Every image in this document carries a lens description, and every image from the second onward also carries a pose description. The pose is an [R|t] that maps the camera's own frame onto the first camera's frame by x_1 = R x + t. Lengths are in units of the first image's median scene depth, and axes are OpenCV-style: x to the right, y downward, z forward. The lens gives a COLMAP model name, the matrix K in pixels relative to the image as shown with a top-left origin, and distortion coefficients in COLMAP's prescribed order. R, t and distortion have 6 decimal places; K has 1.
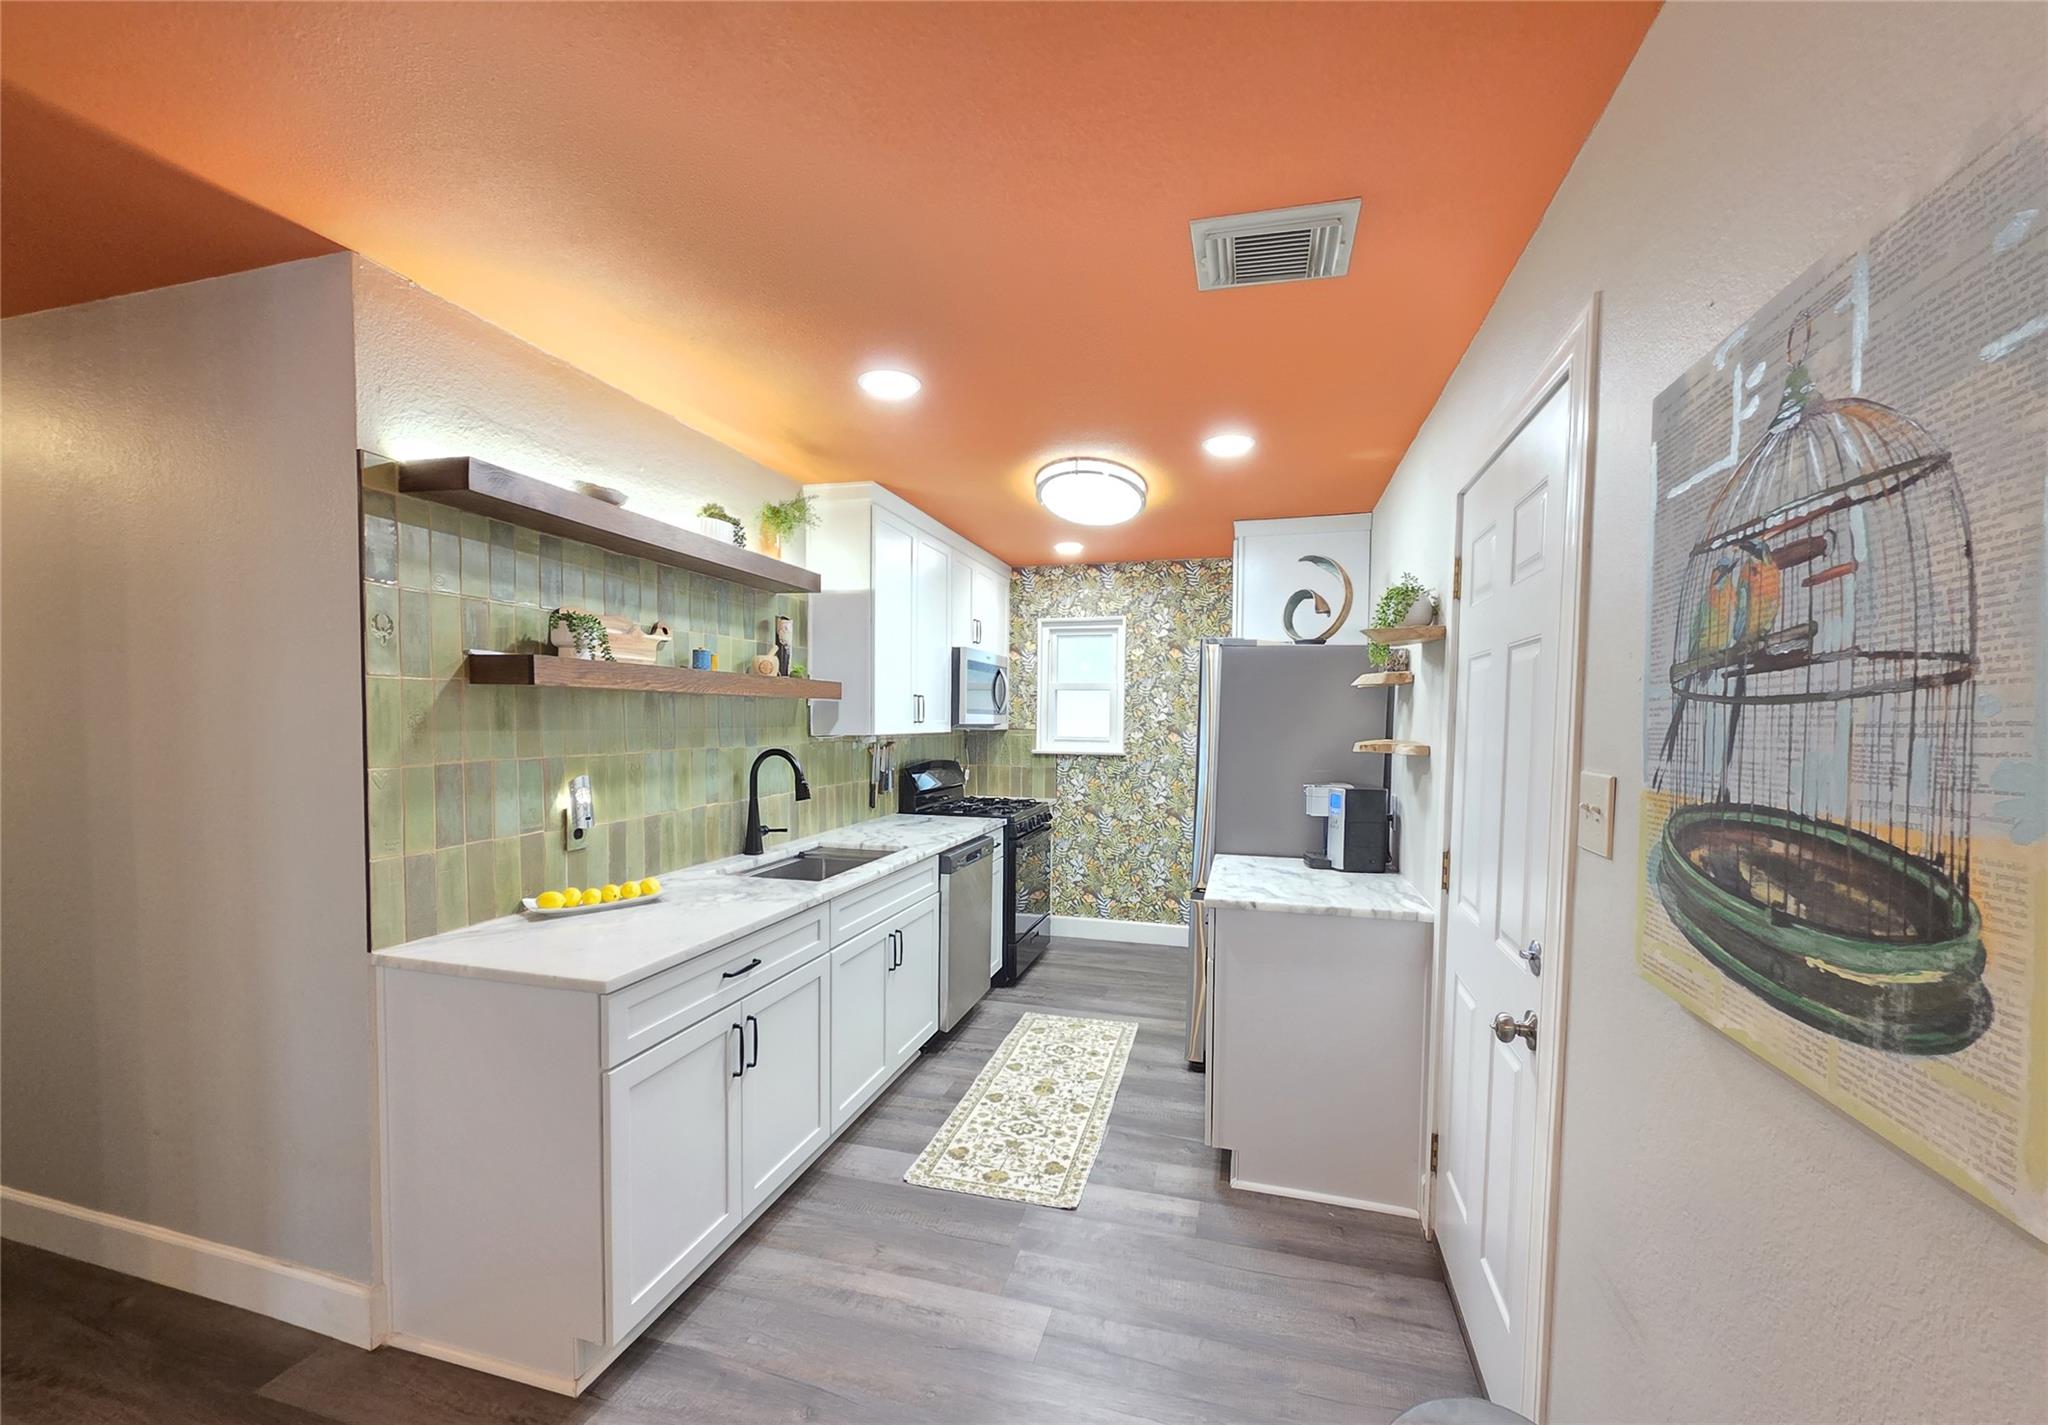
lens RADIAL K [[820.1, 0, 1024.0], [0, 820.1, 756.1], [0, 0, 1]] dist [0.002828, -0.000038]
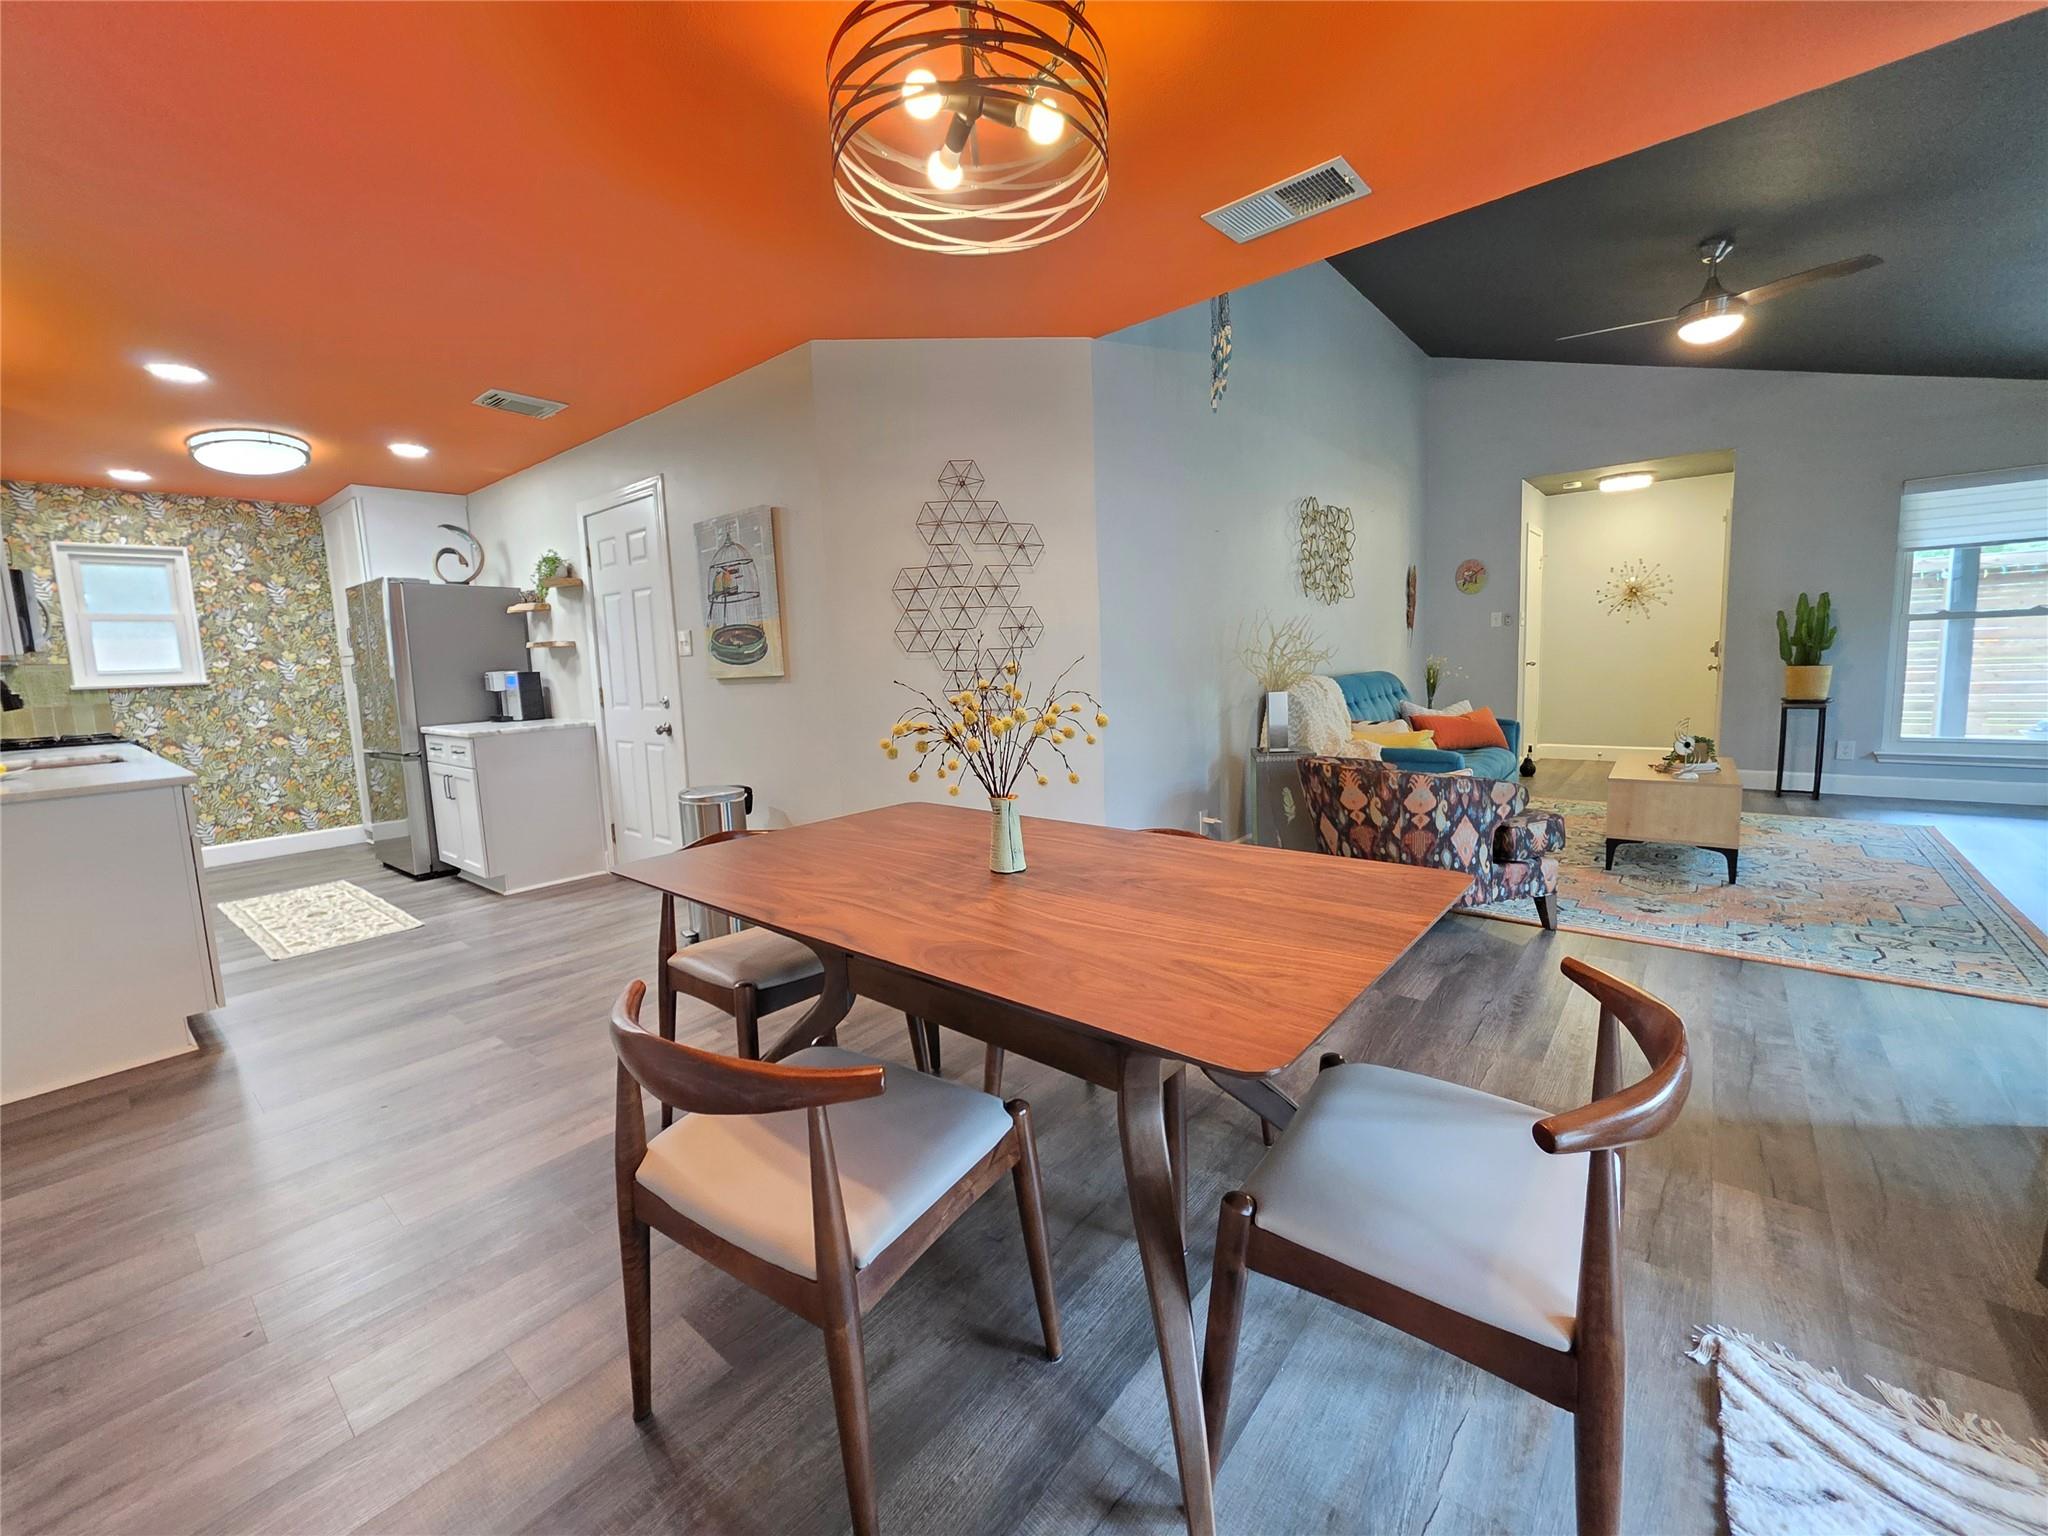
lens RADIAL K [[822.3, 0, 1039.3], [0, 822.3, 750.4], [0, 0, 1]] dist [-0.003145, -0.000348]
pose [[0.394694, -0.132683, 0.909182, -0.685169], [0.087624, 0.990444, 0.106503, 0.104519], [-0.914625, 0.037630, 0.402549, -0.608930]]
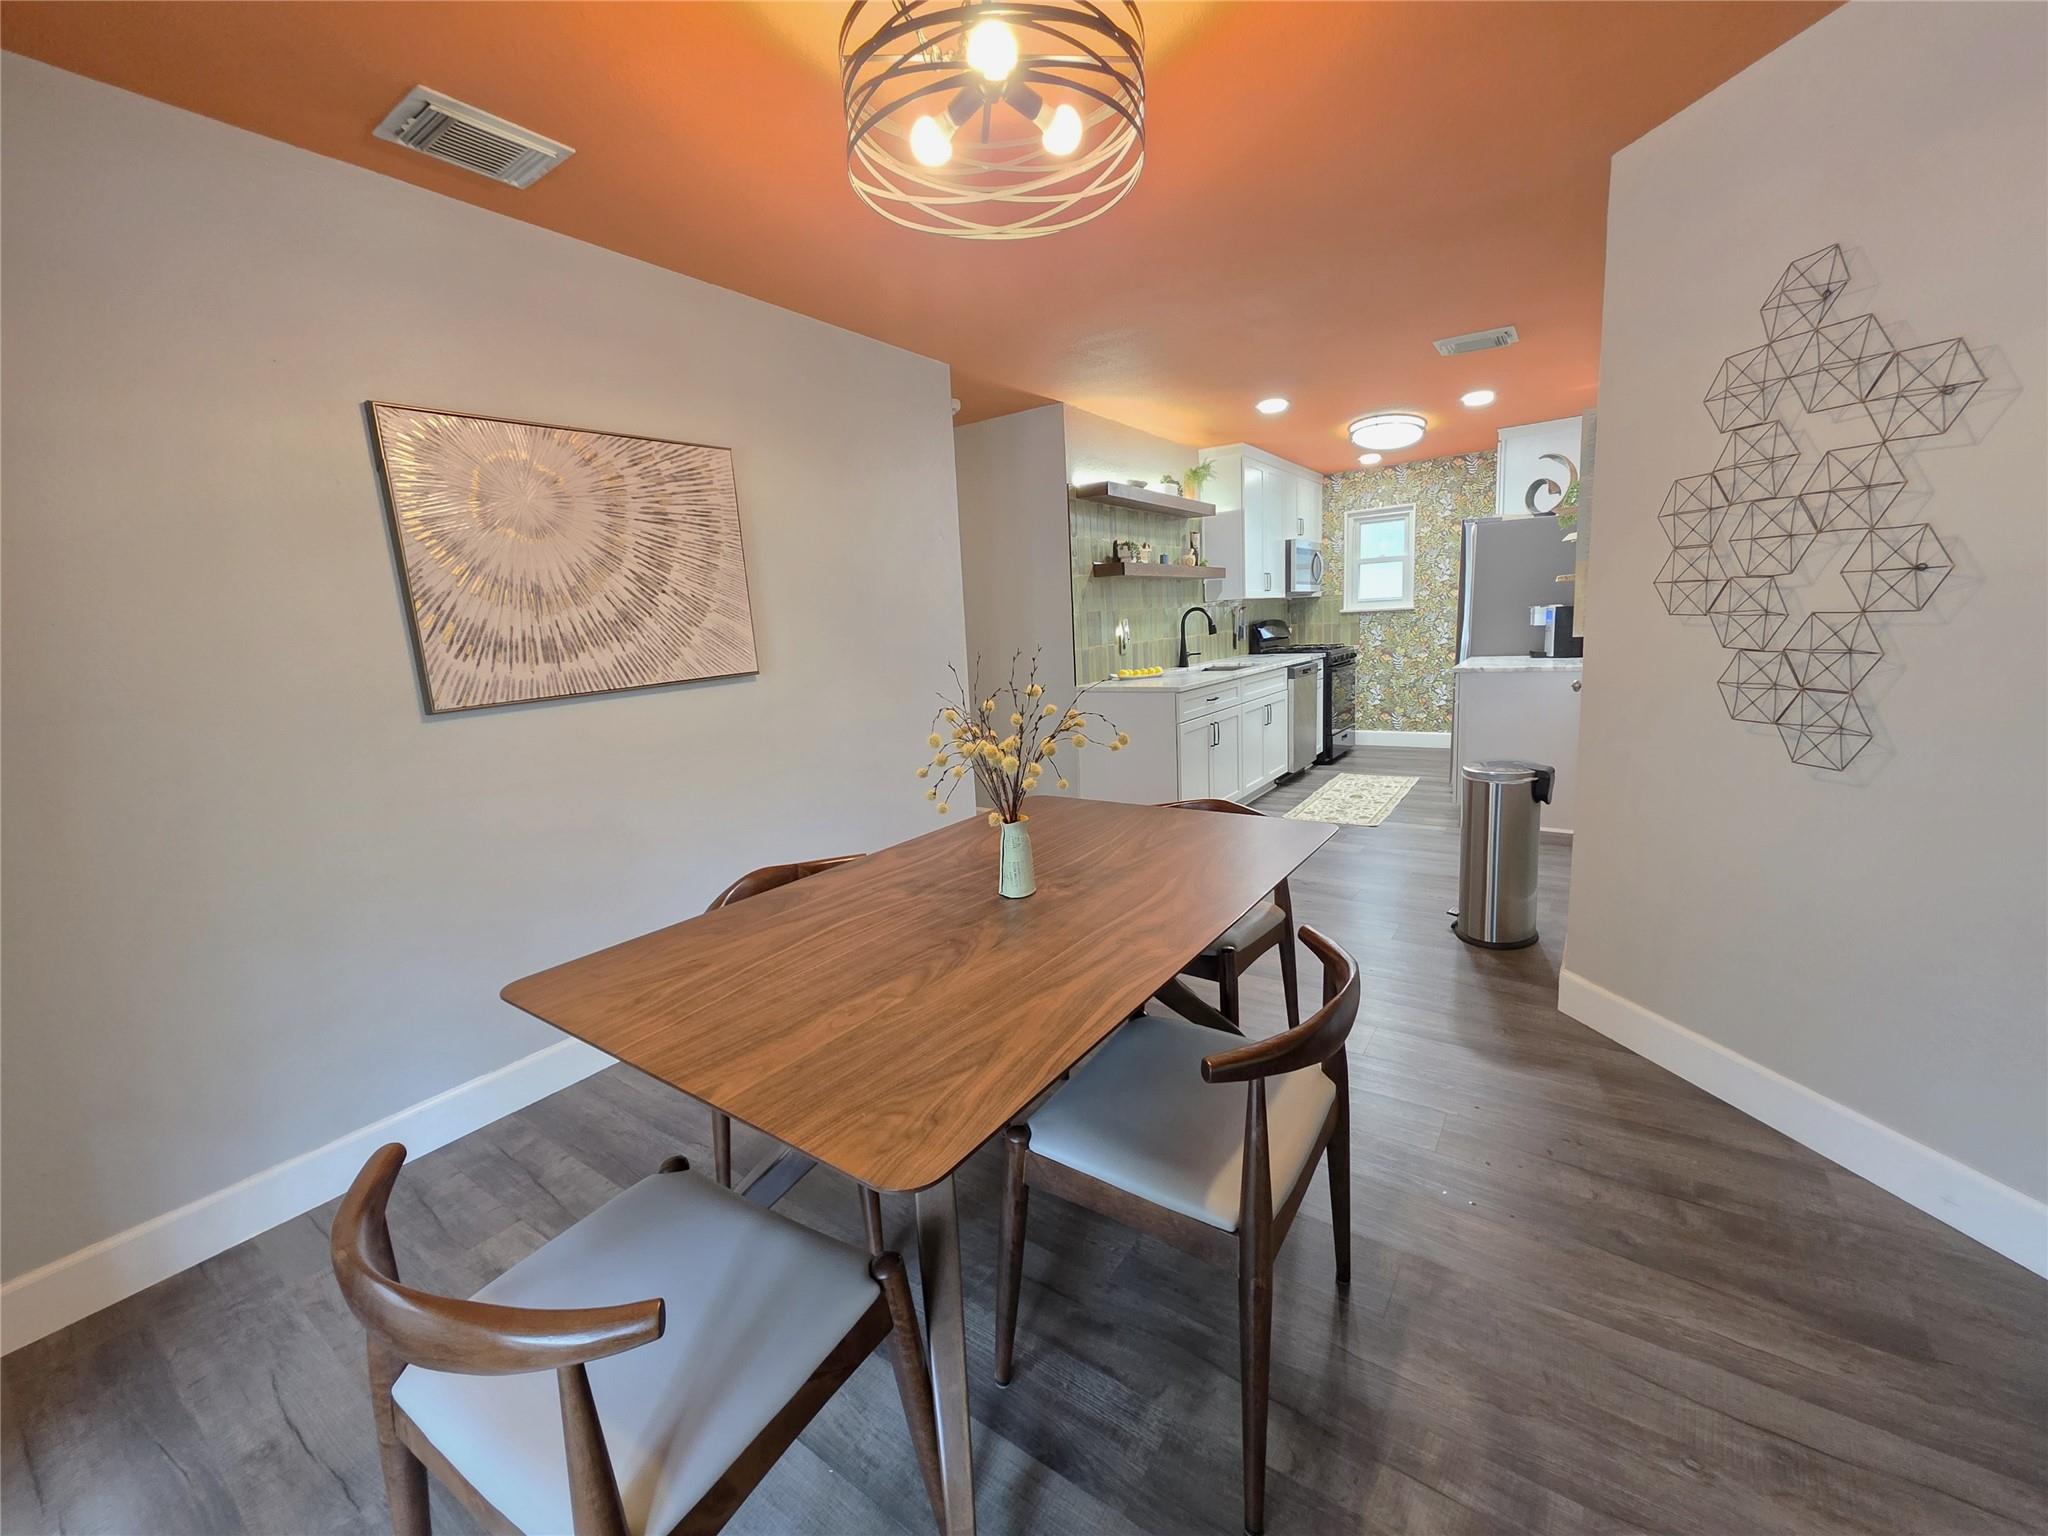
lens RADIAL K [[822.3, 0, 1017.5], [0, 822.3, 756.8], [0, 0, 1]] dist [-0.003145, -0.000348]
pose [[0.941323, -0.007740, -0.337419, -0.061859], [0.048784, 0.992359, 0.113331, 0.091268], [0.333964, -0.123141, 0.934507, -0.843965]]
